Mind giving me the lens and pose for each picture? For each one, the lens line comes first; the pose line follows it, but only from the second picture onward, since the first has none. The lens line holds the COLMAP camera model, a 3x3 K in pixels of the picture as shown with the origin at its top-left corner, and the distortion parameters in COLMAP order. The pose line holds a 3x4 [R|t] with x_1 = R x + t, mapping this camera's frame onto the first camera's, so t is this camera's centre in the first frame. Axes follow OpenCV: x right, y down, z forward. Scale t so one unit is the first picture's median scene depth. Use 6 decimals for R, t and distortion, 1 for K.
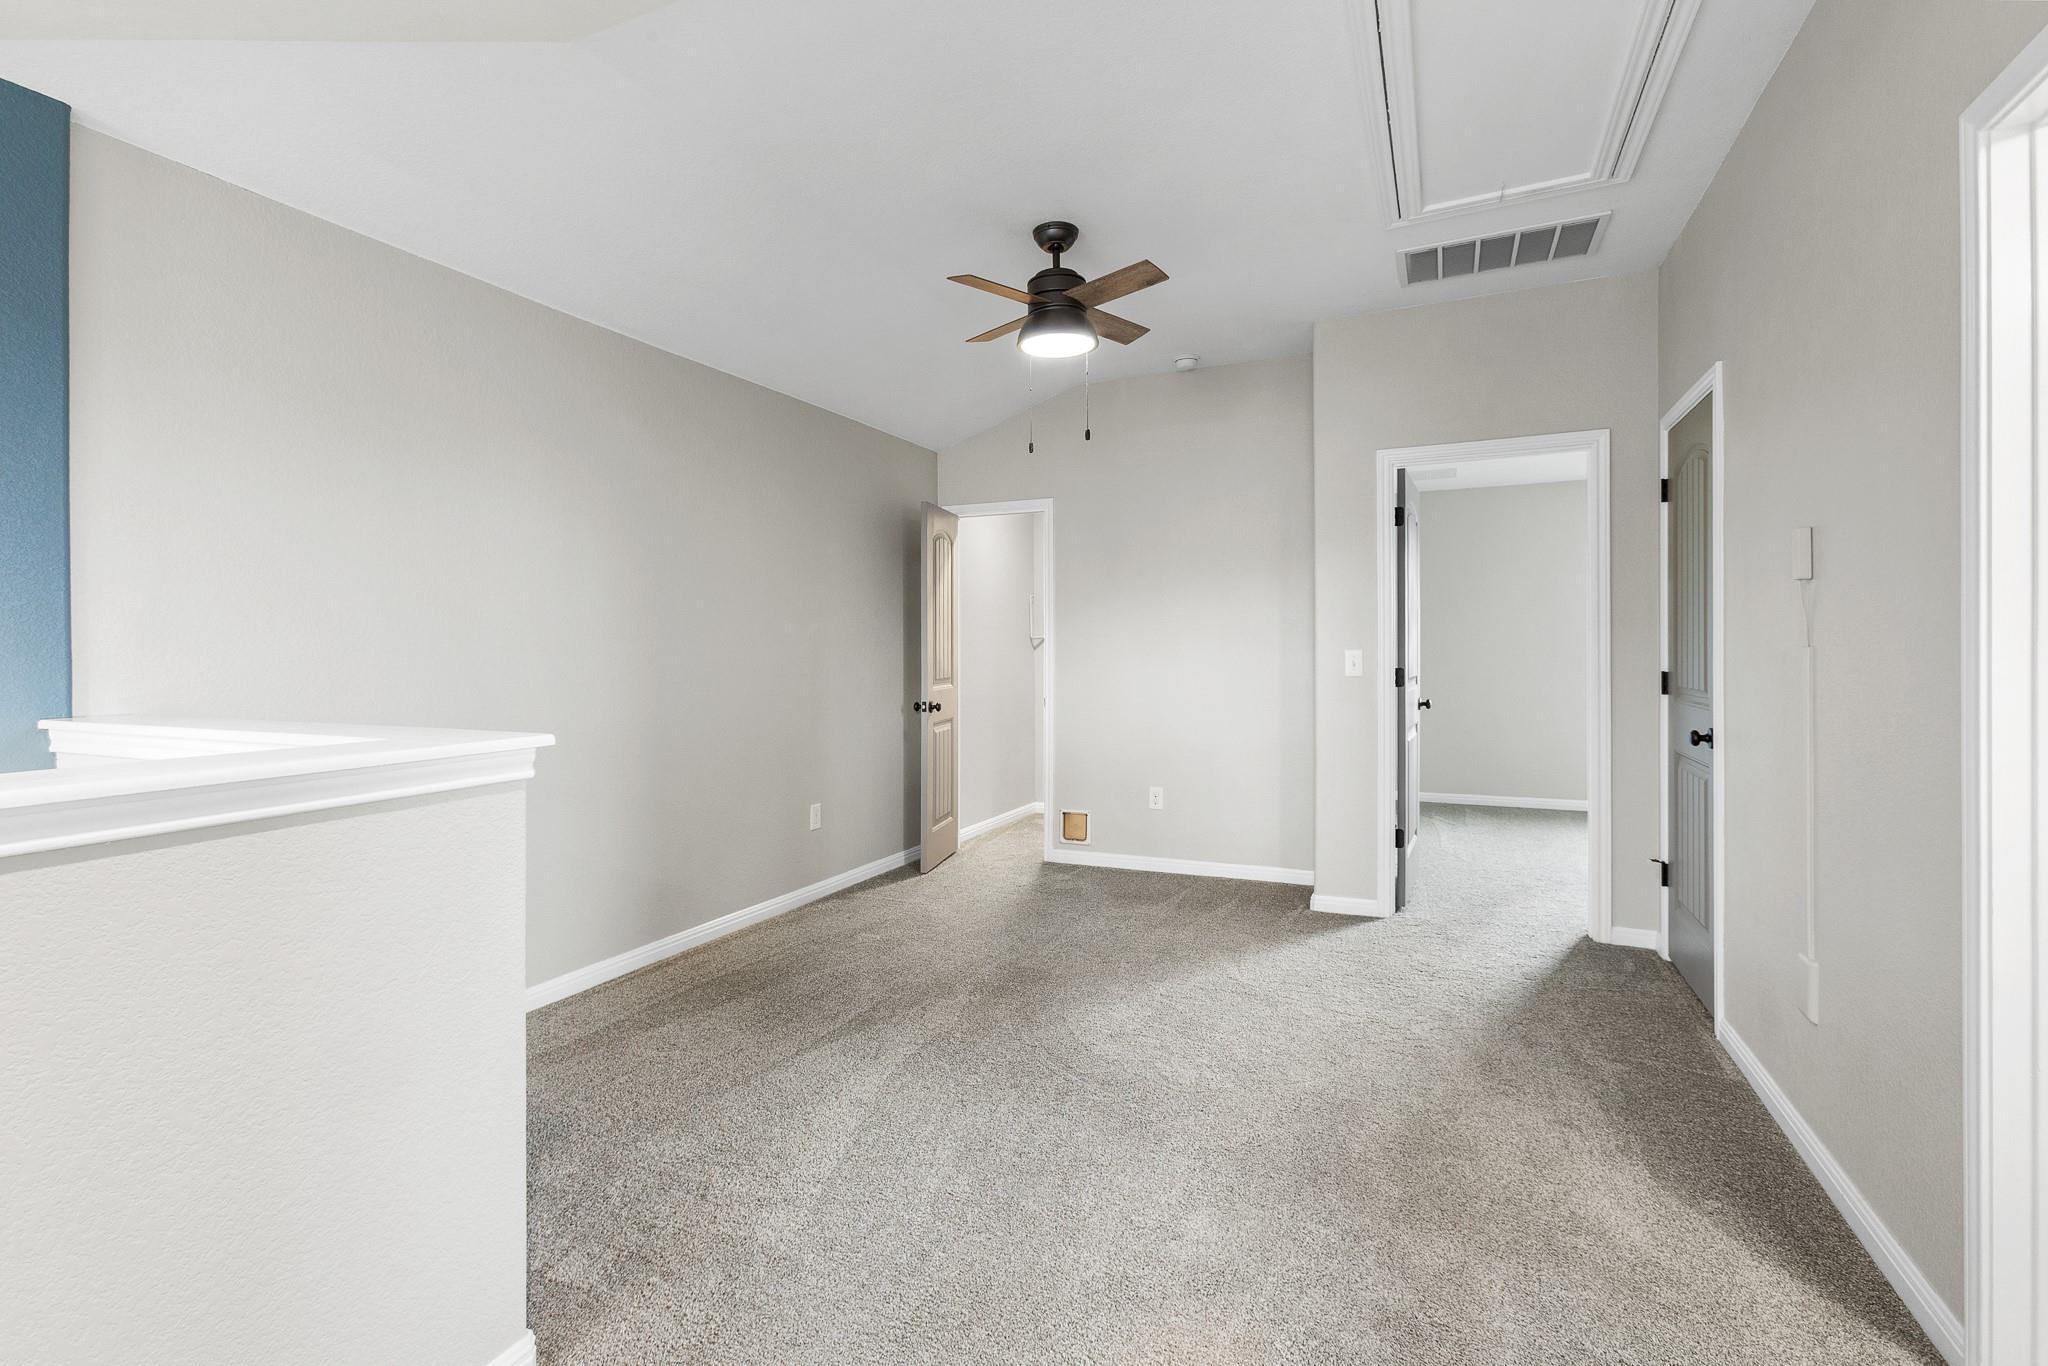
lens RADIAL K [[926.0, 0, 1016.7], [0, 926.0, 670.7], [0, 0, 1]] dist [-0.016811, 0.010798]
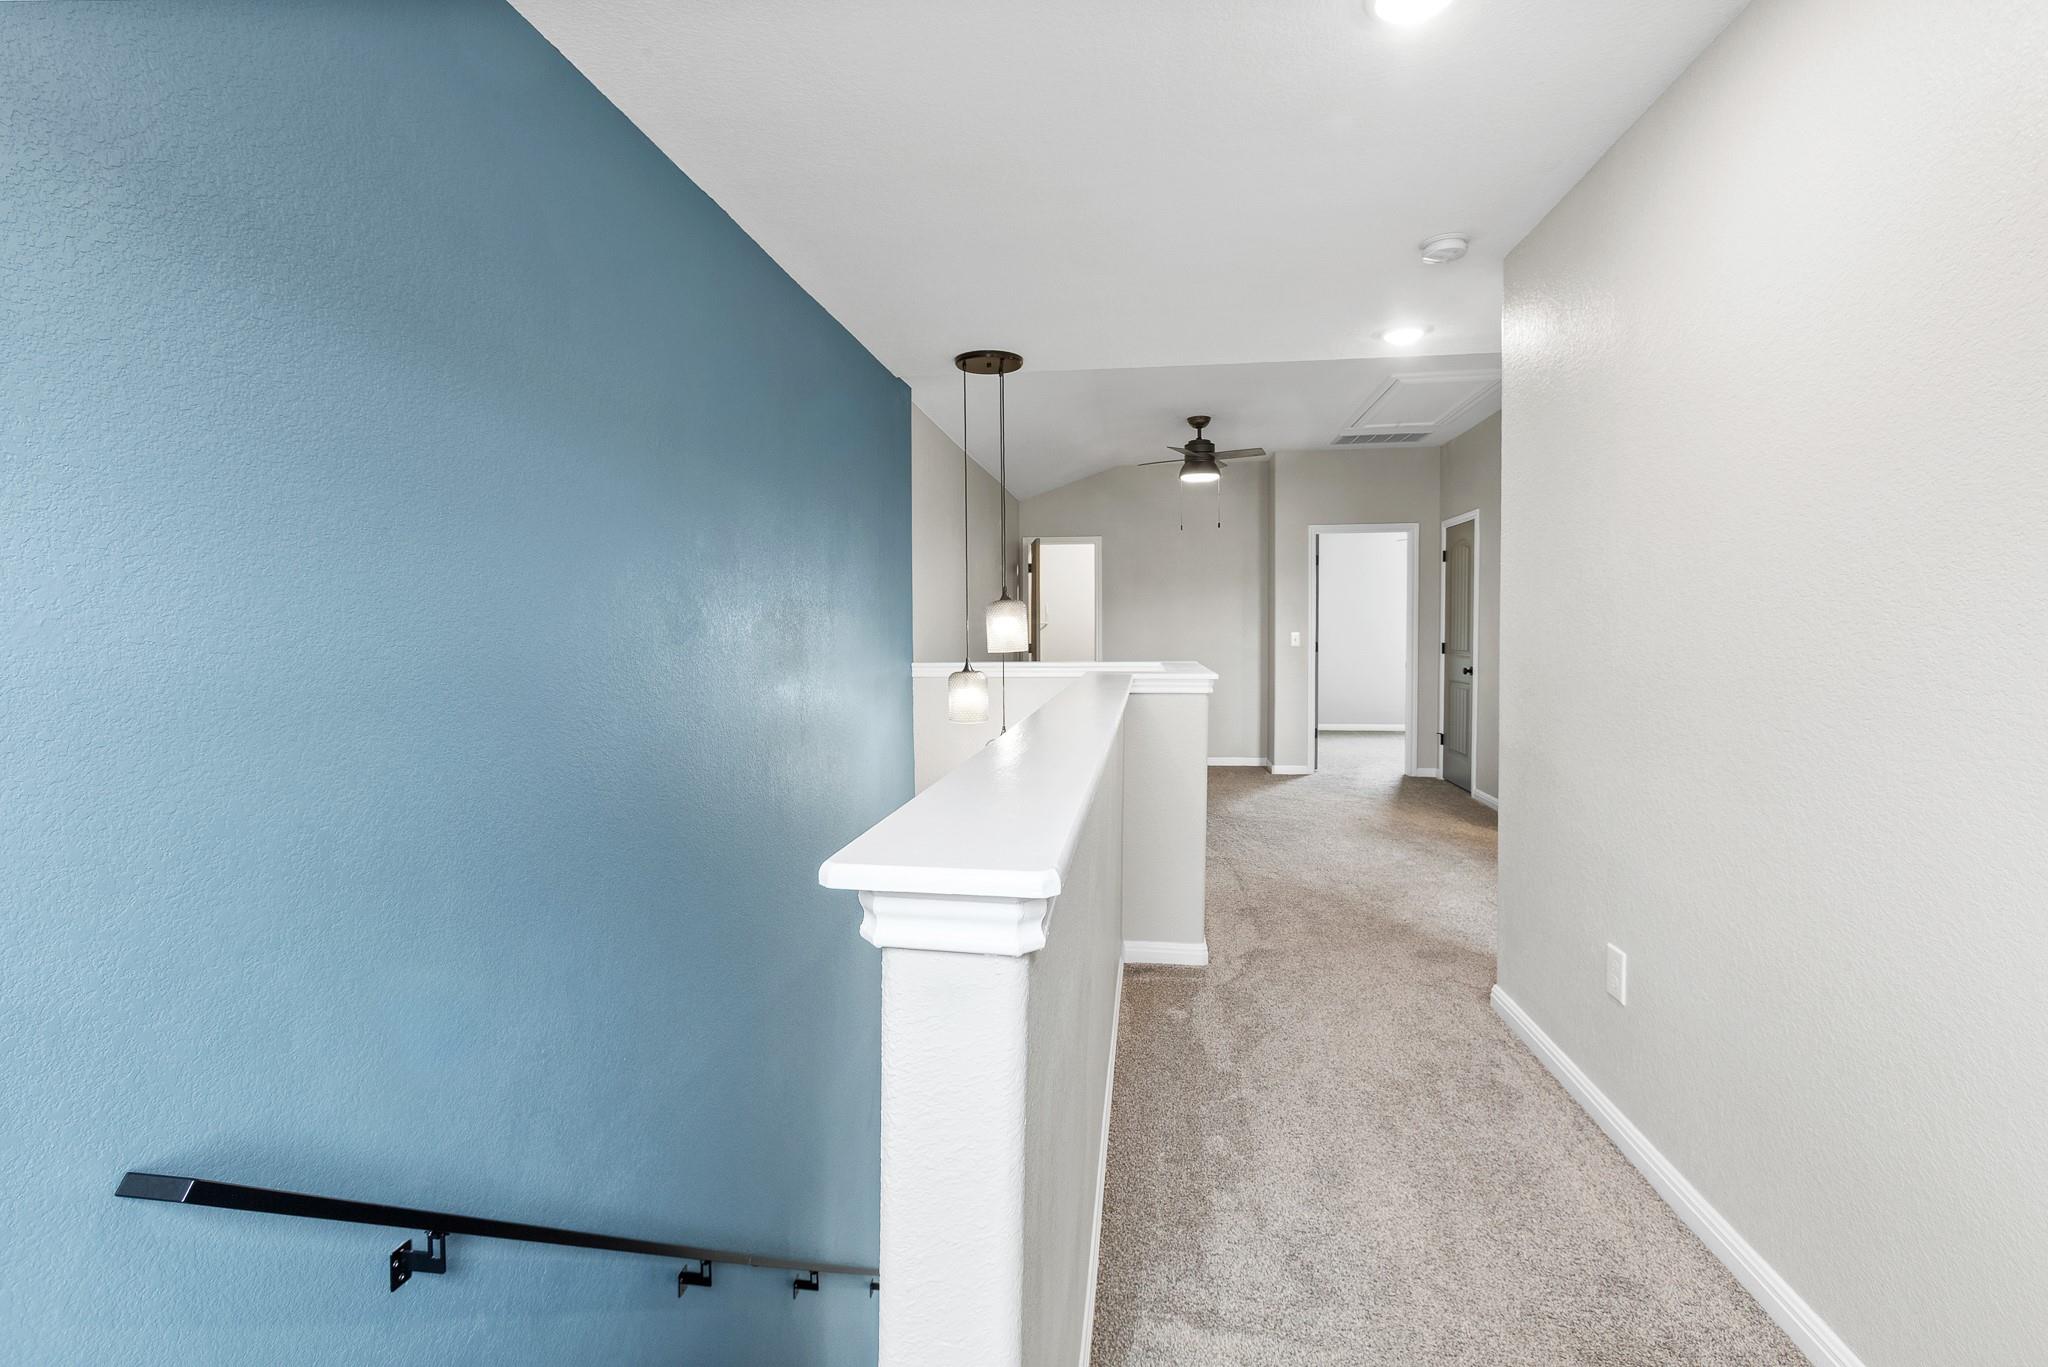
lens RADIAL K [[926.0, 0, 1038.3], [0, 926.0, 676.5], [0, 0, 1]] dist [-0.016811, 0.010798]
pose [[0.950419, -0.016375, 0.310541, -0.834552], [0.007287, 0.999511, 0.030402, 0.007790], [-0.310887, -0.026631, 0.950074, -0.718871]]
